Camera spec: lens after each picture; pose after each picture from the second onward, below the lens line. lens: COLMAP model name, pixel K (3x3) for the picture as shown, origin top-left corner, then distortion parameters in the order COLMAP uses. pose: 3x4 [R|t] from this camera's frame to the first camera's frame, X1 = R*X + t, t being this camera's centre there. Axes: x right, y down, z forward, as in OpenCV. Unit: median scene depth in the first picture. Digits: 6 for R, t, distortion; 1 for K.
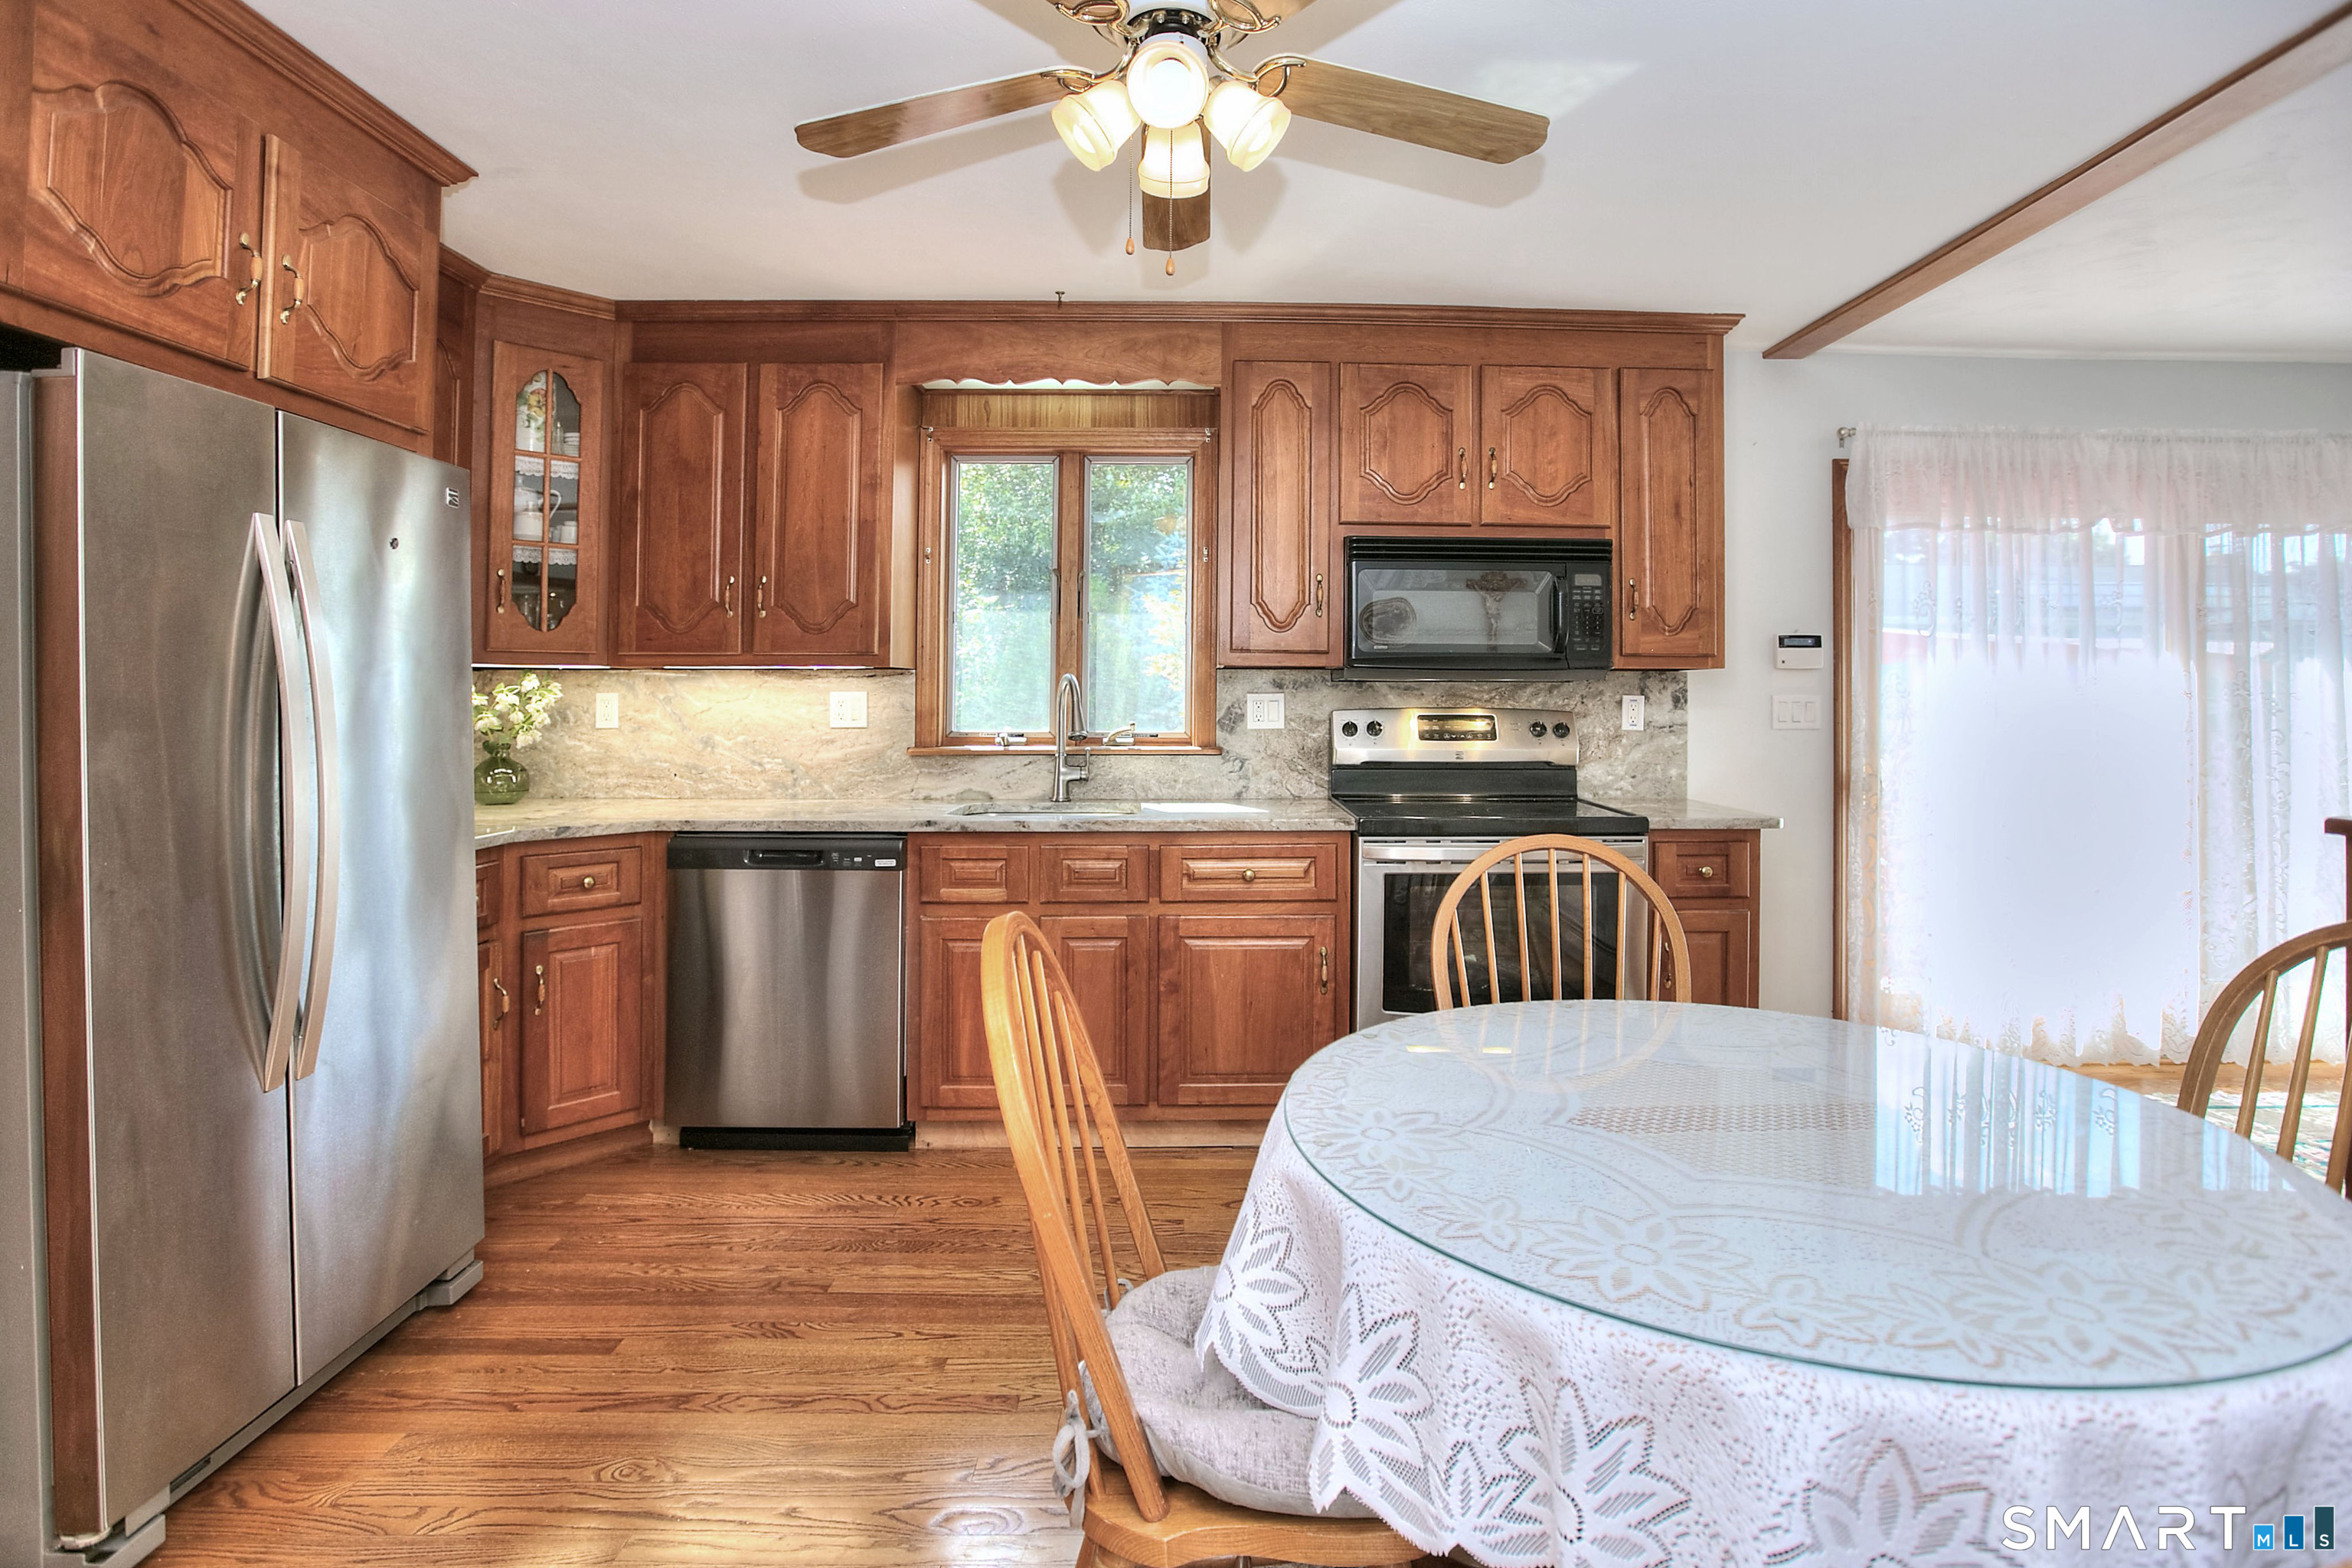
lens RADIAL K [[1081.6, 0, 1176.7], [0, 1081.6, 669.6], [0, 0, 1]] dist [-0.001570, 0.000595]
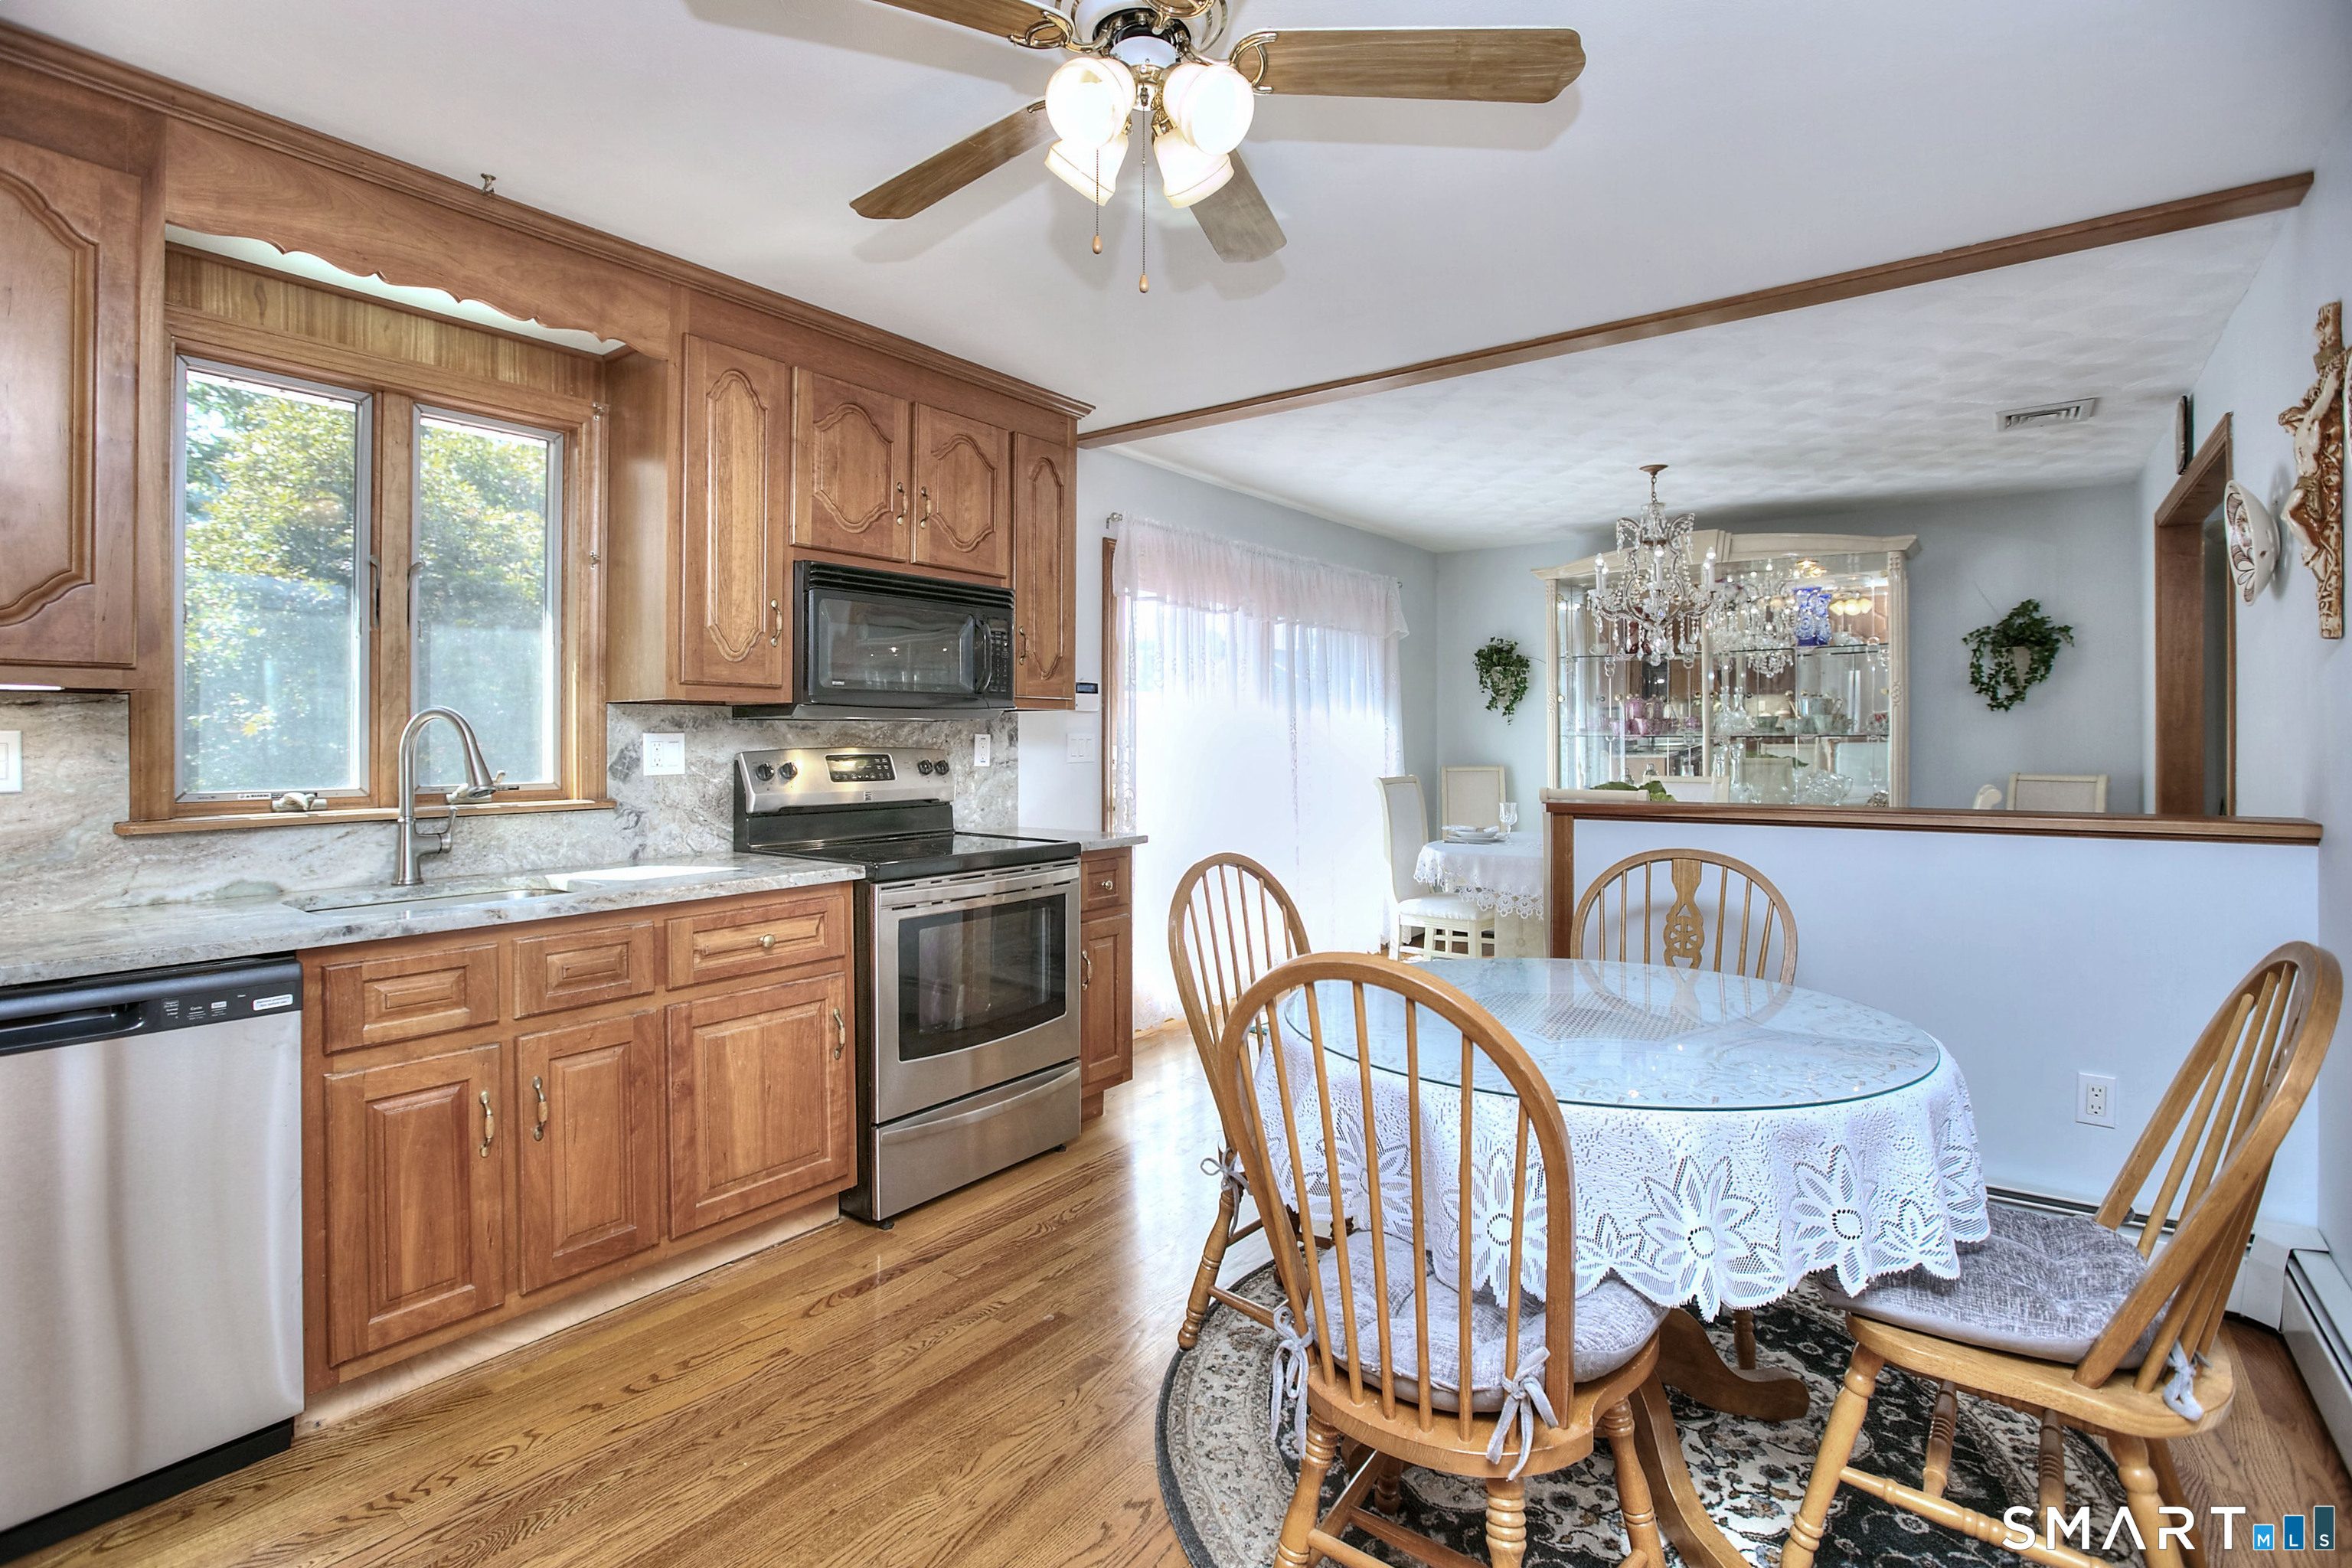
lens RADIAL K [[1123.0, 0, 1175.6], [0, 1123.0, 734.3], [0, 0, 1]] dist [0.003658, 0.001092]
pose [[0.654214, -0.002685, 0.756305, -0.335881], [-0.016323, 0.999711, 0.017669, 0.001421], [-0.756133, -0.023904, 0.653981, 0.136175]]
